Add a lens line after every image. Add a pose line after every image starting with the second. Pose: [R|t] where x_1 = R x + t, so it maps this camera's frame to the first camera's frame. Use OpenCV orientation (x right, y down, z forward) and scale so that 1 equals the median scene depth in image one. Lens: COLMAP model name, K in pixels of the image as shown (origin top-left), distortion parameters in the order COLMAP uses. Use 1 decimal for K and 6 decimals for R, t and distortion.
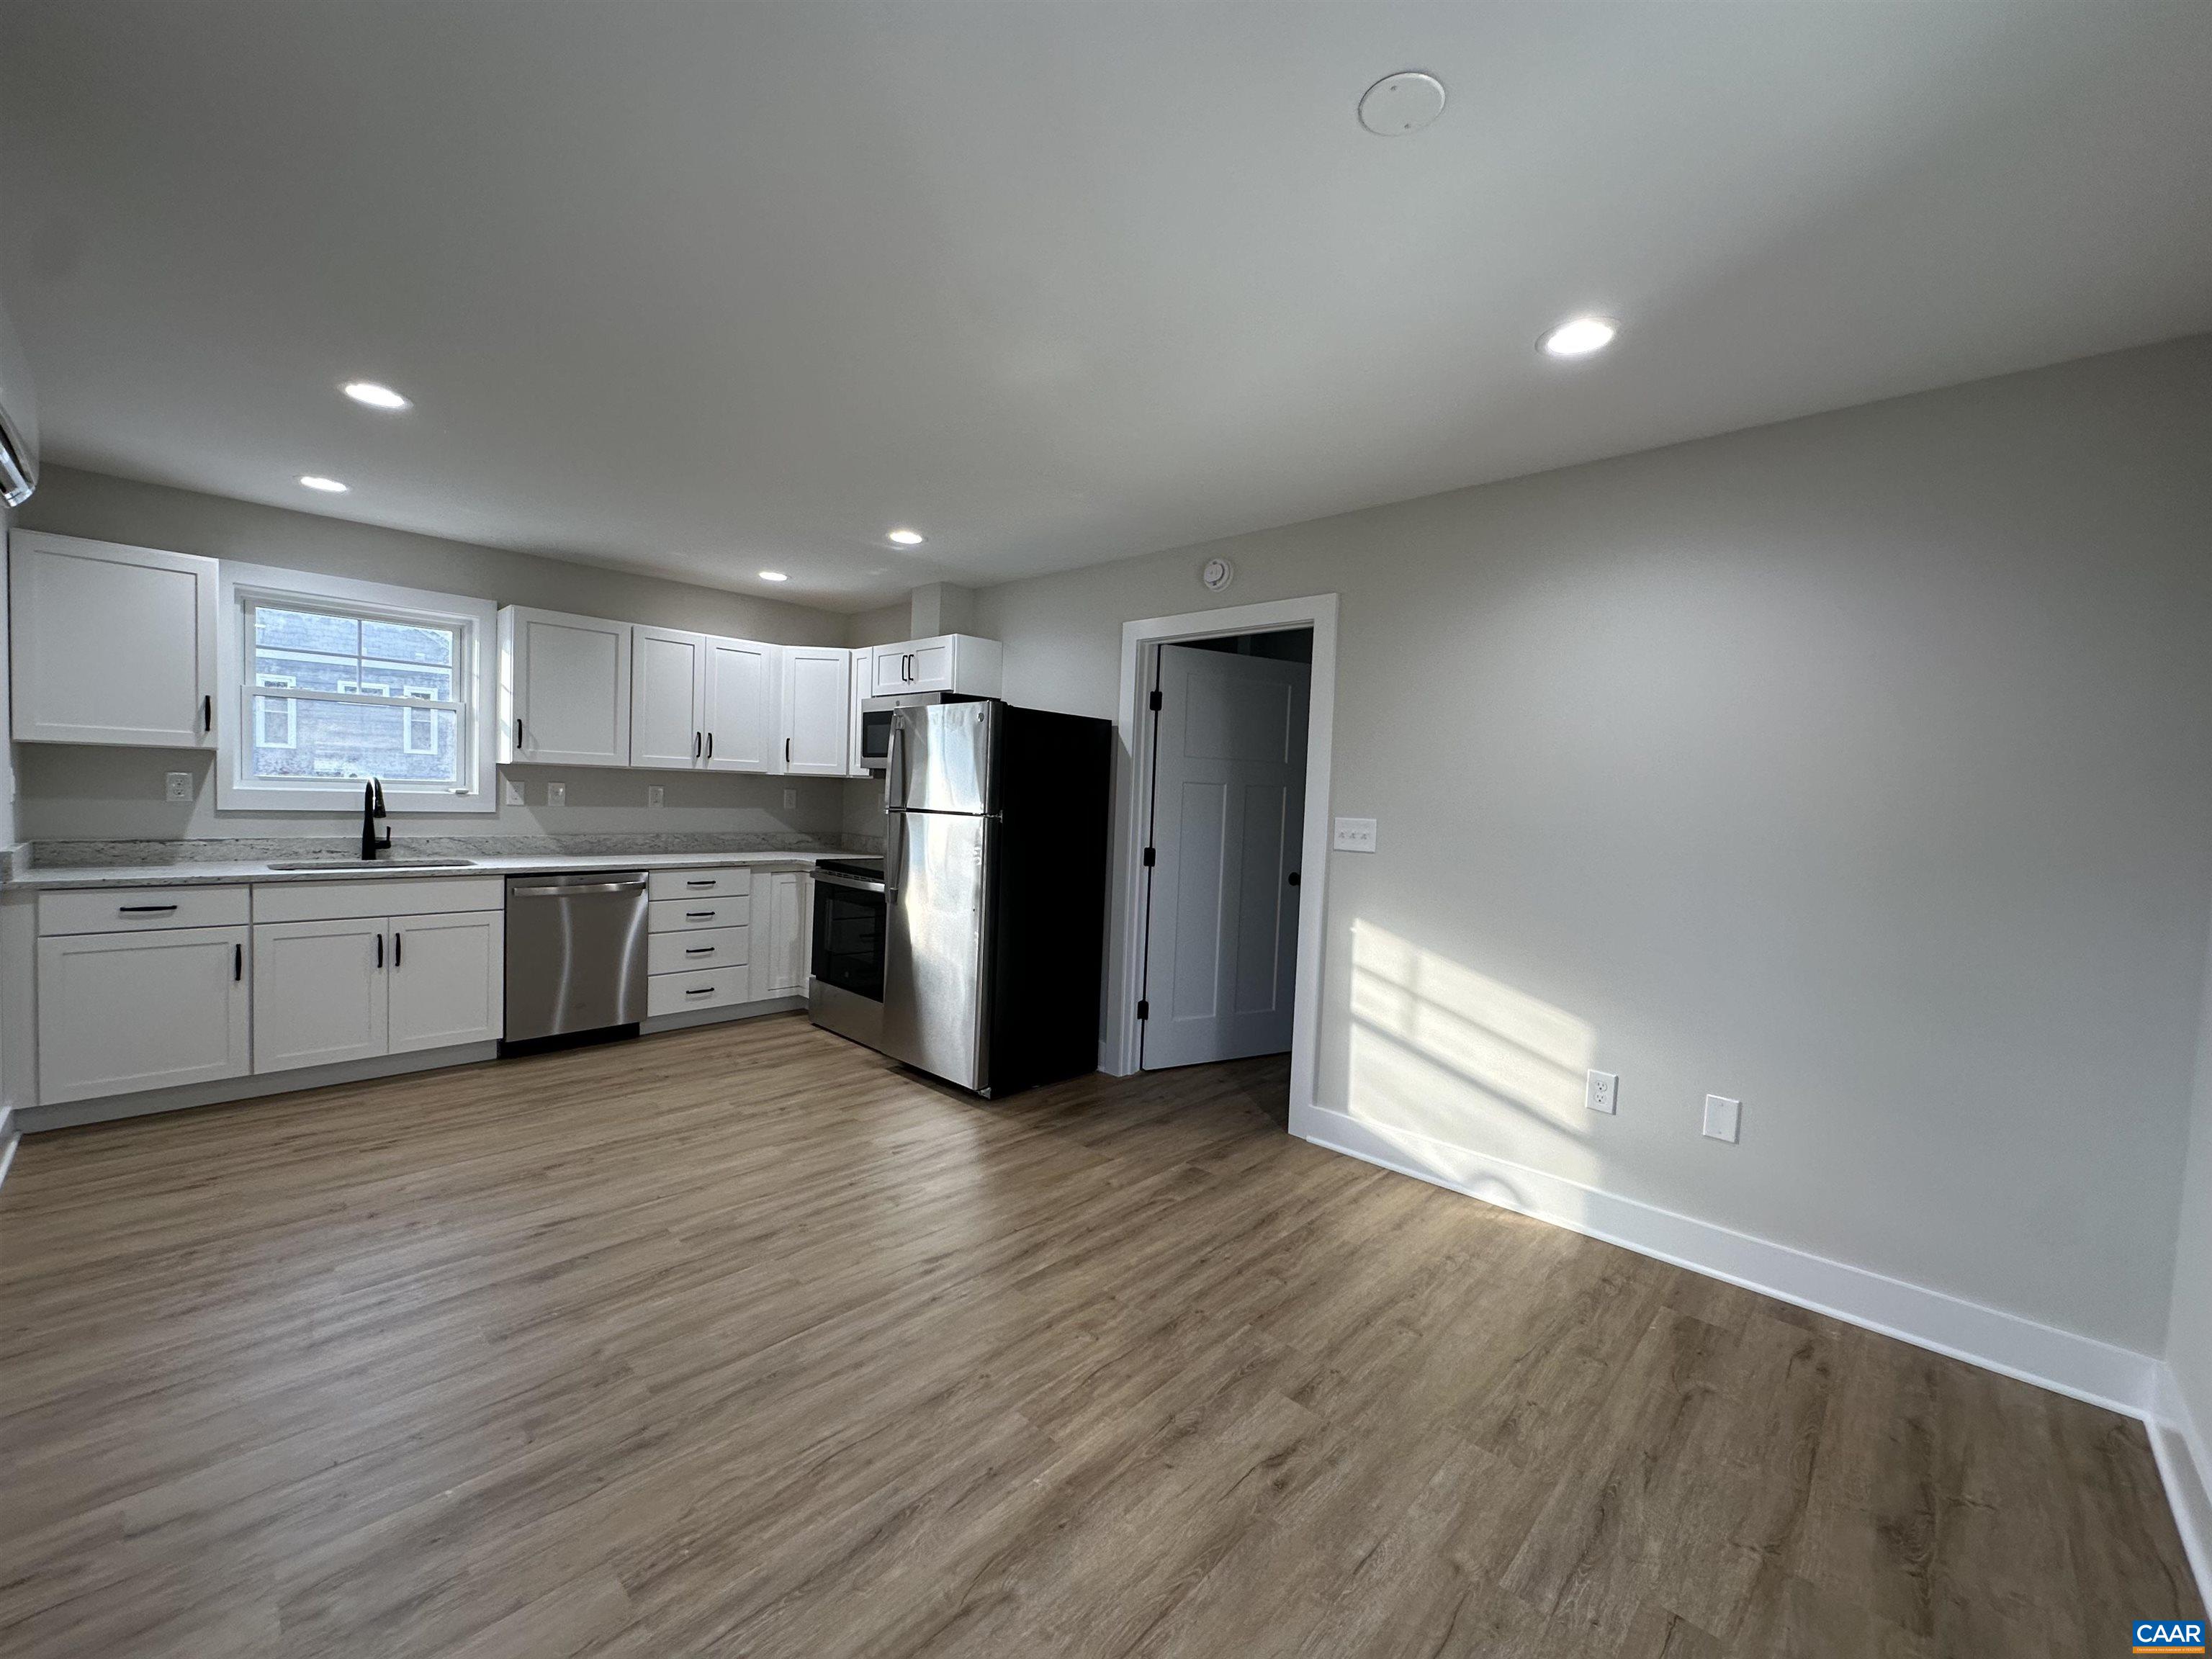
lens RADIAL K [[886.4, 0, 1106.0], [0, 886.4, 829.5], [0, 0, 1]] dist [-0.007258, 0.000431]
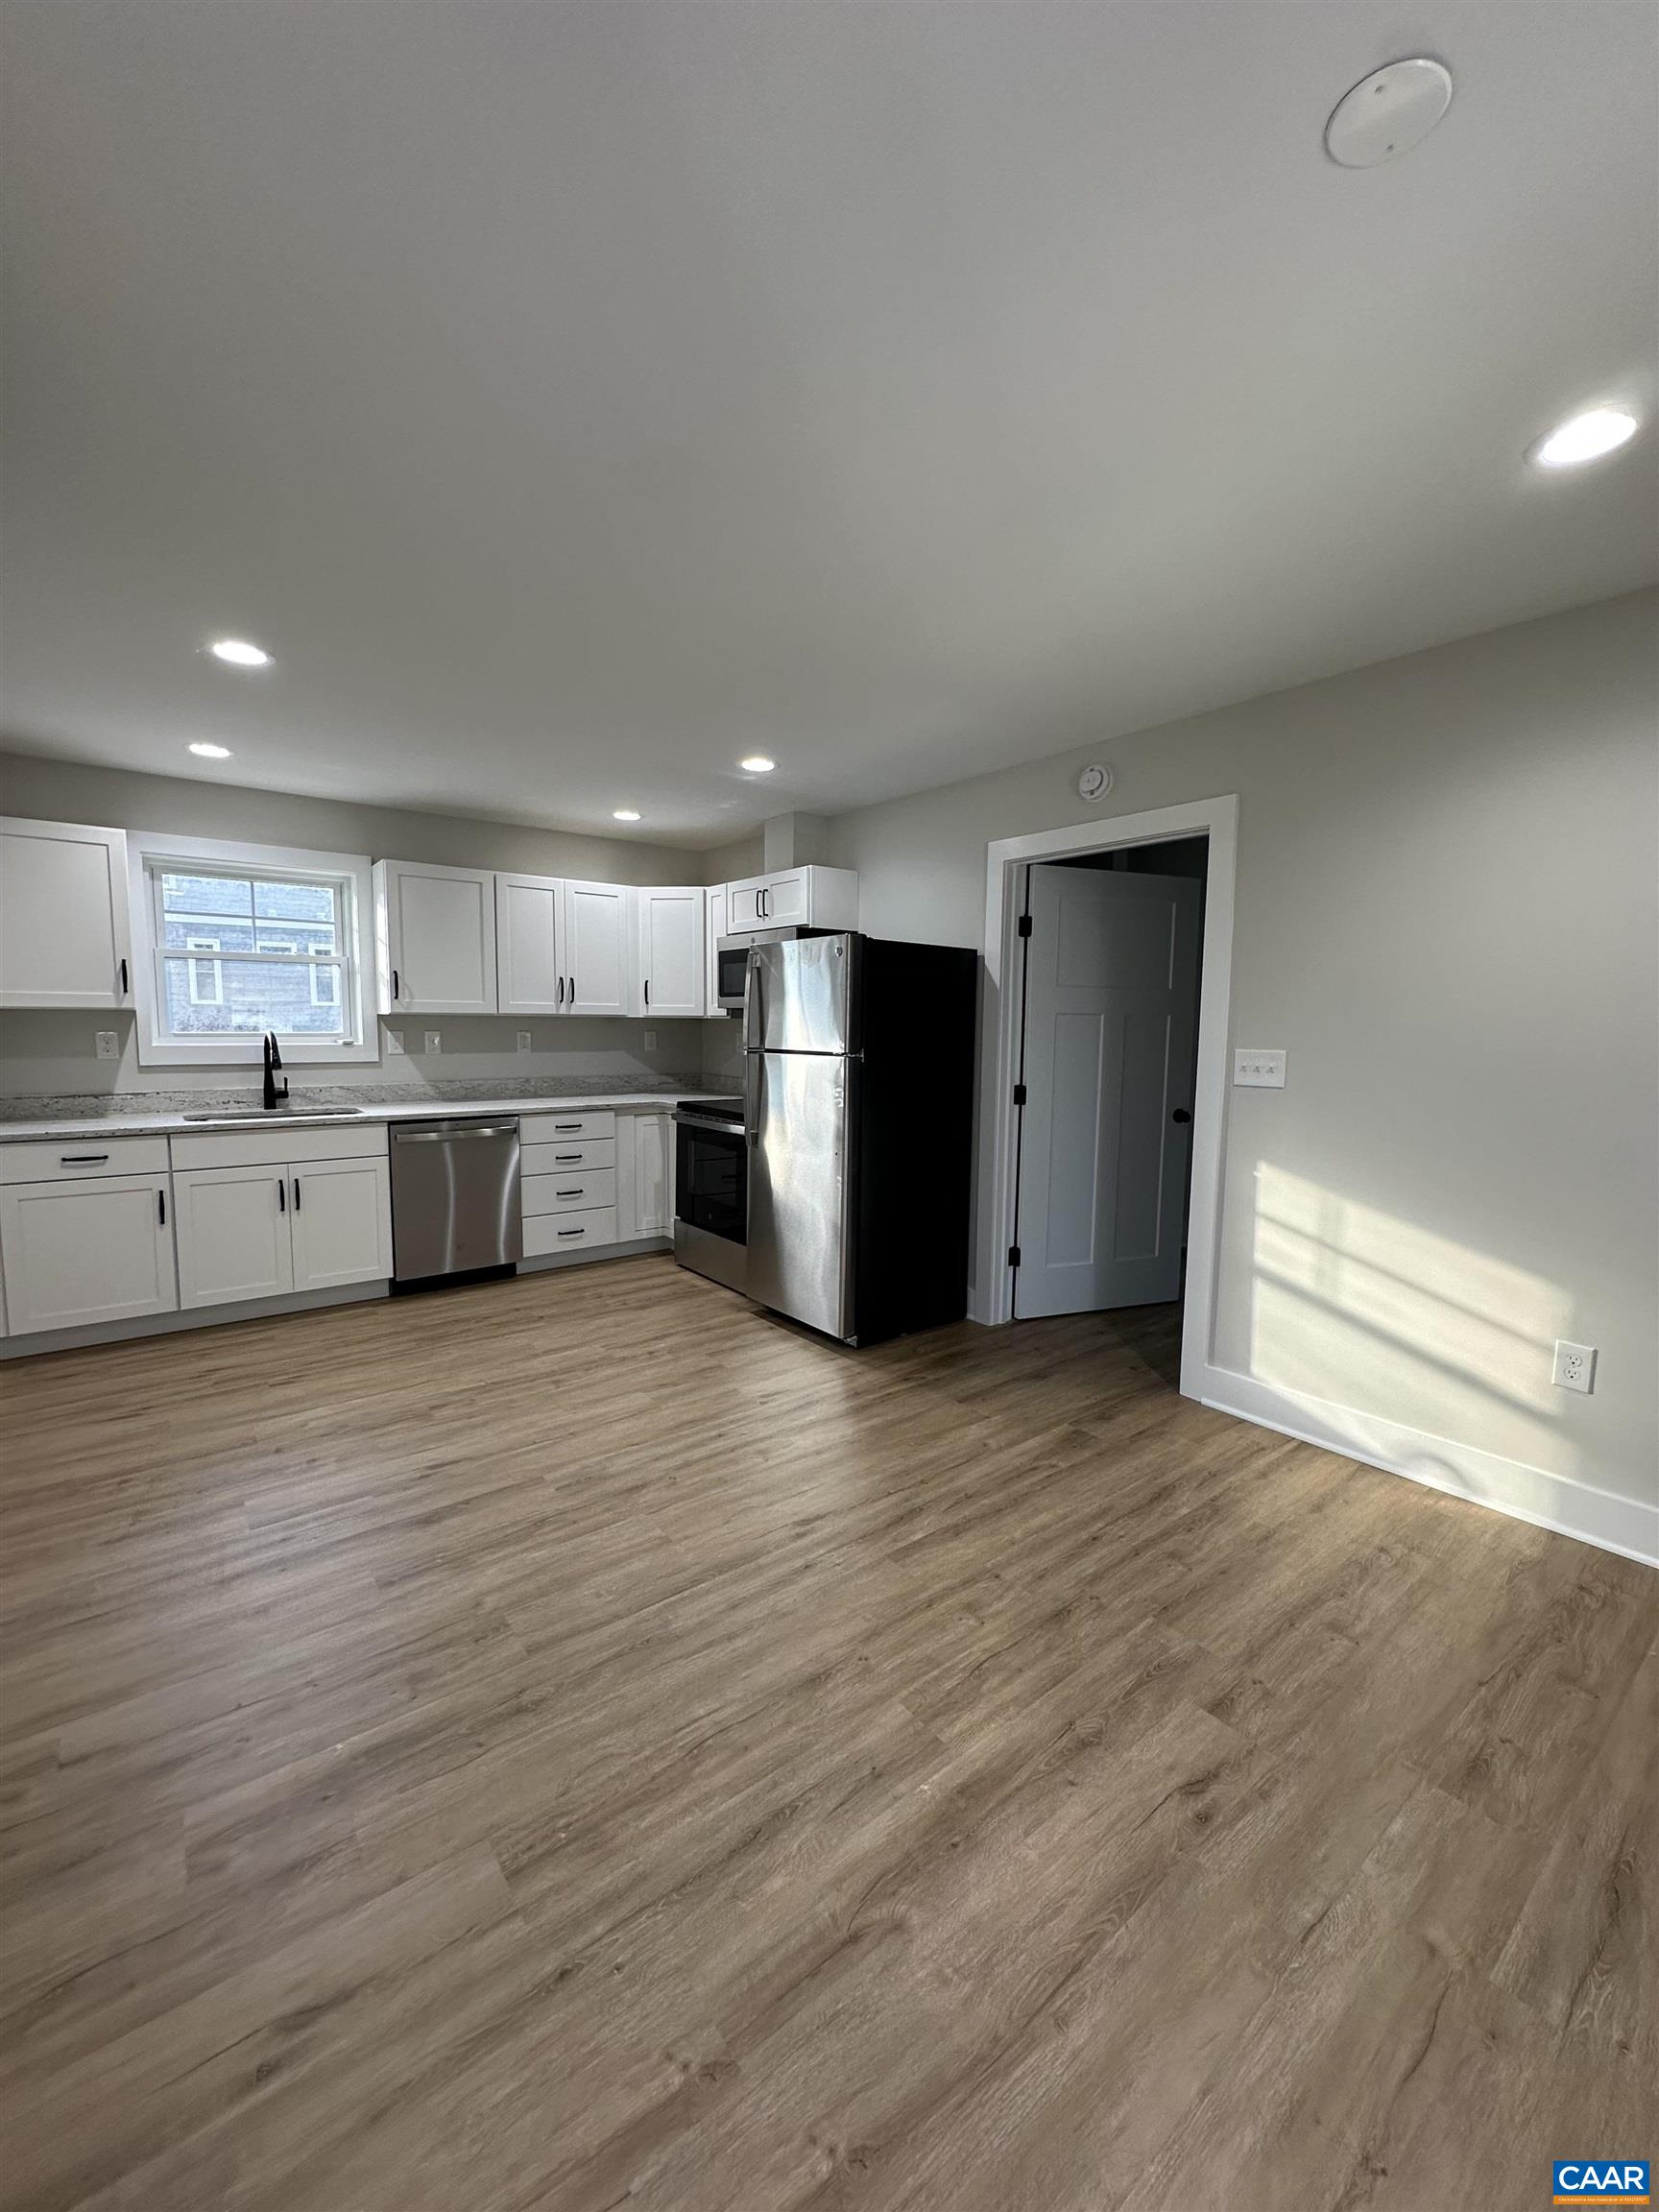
lens RADIAL K [[884.0, 0, 829.5], [0, 884.0, 1106.0], [0, 0, 1]] dist [-0.005885, 0.000977]
pose [[0.989025, -0.013734, -0.147110, -0.020573], [0.021027, 0.998620, 0.048132, -0.009696], [0.146246, -0.050697, 0.987948, 0.075579]]
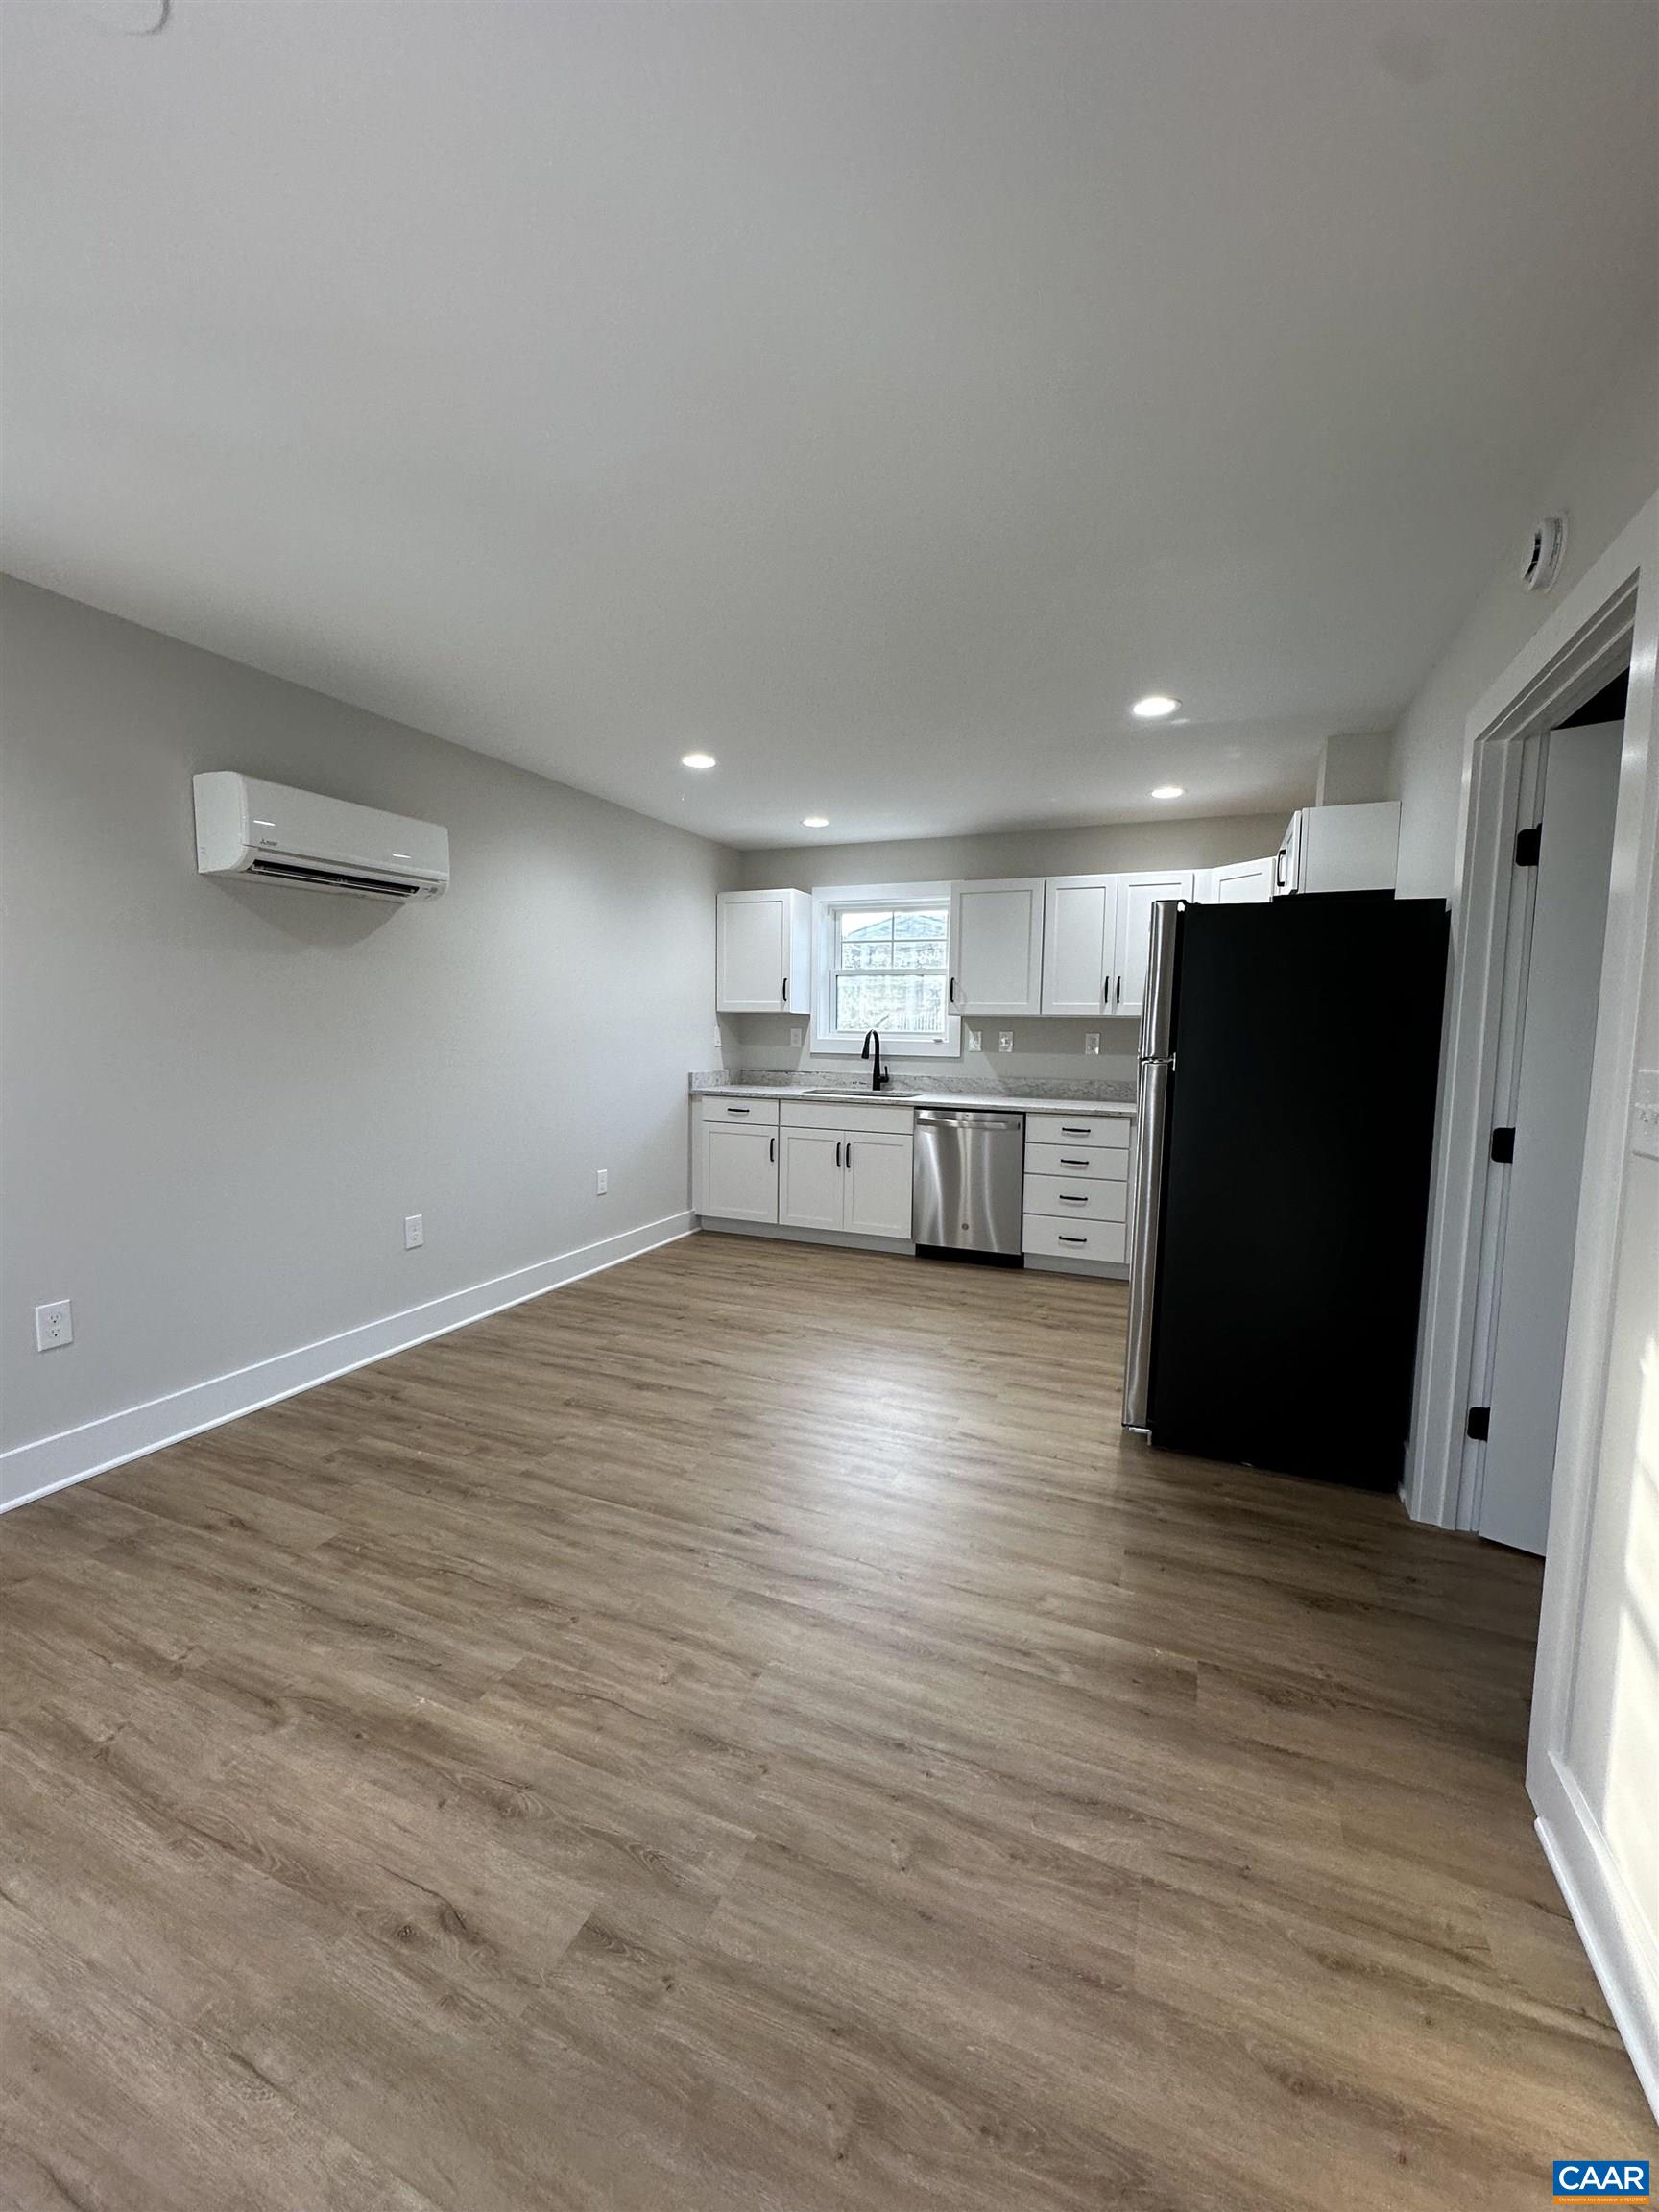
lens RADIAL K [[884.0, 0, 829.5], [0, 884.0, 1106.0], [0, 0, 1]] dist [-0.005885, 0.000977]
pose [[0.350575, 0.056936, -0.934802, 0.635451], [-0.039123, 0.998169, 0.046123, -0.002400], [0.935717, 0.020403, 0.352161, 0.688593]]
